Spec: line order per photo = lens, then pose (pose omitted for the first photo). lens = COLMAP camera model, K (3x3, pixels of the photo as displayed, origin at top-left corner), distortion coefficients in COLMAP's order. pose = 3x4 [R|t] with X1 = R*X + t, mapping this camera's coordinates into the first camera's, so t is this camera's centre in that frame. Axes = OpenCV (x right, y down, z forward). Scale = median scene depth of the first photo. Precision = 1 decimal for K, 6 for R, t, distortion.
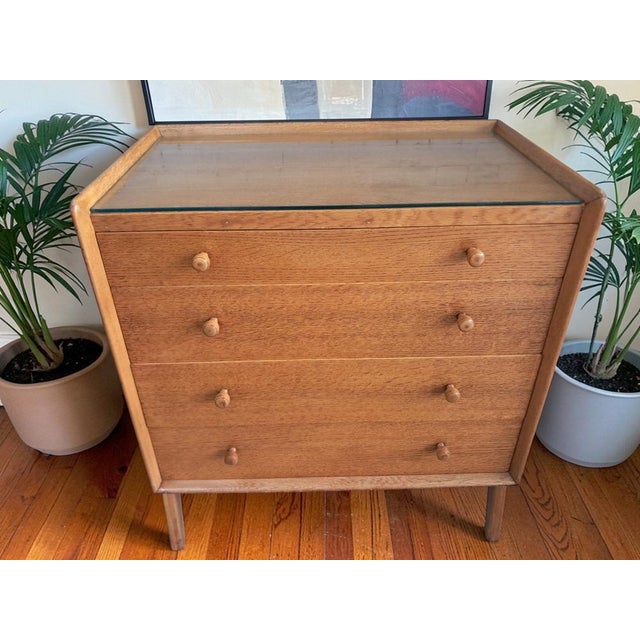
lens RADIAL K [[511.4, 0, 323.5], [0, 511.4, 324.2], [0, 0, 1]] dist [0.115498, -0.277895]
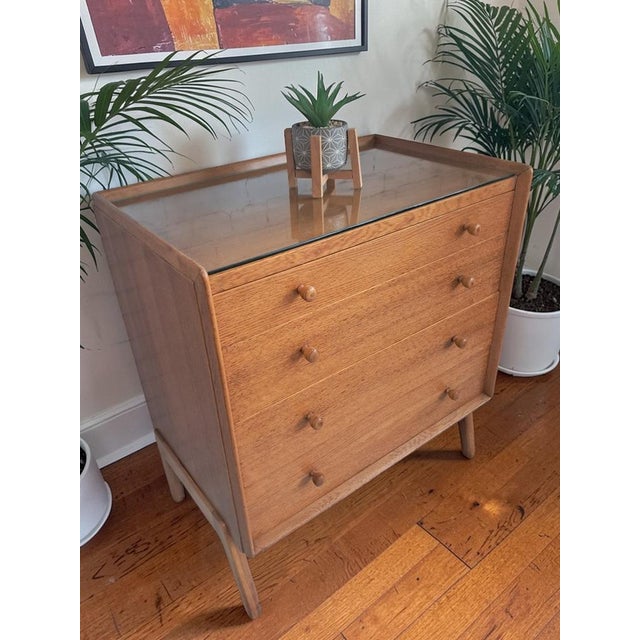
lens RADIAL K [[511.4, 0, 322.9], [0, 511.4, 323.1], [0, 0, 1]] dist [0.115498, -0.277895]
pose [[0.804908, -0.323688, 0.497342, -0.682295], [0.350510, 0.935631, 0.041671, -0.085408], [-0.478818, 0.140782, 0.866553, 0.064690]]
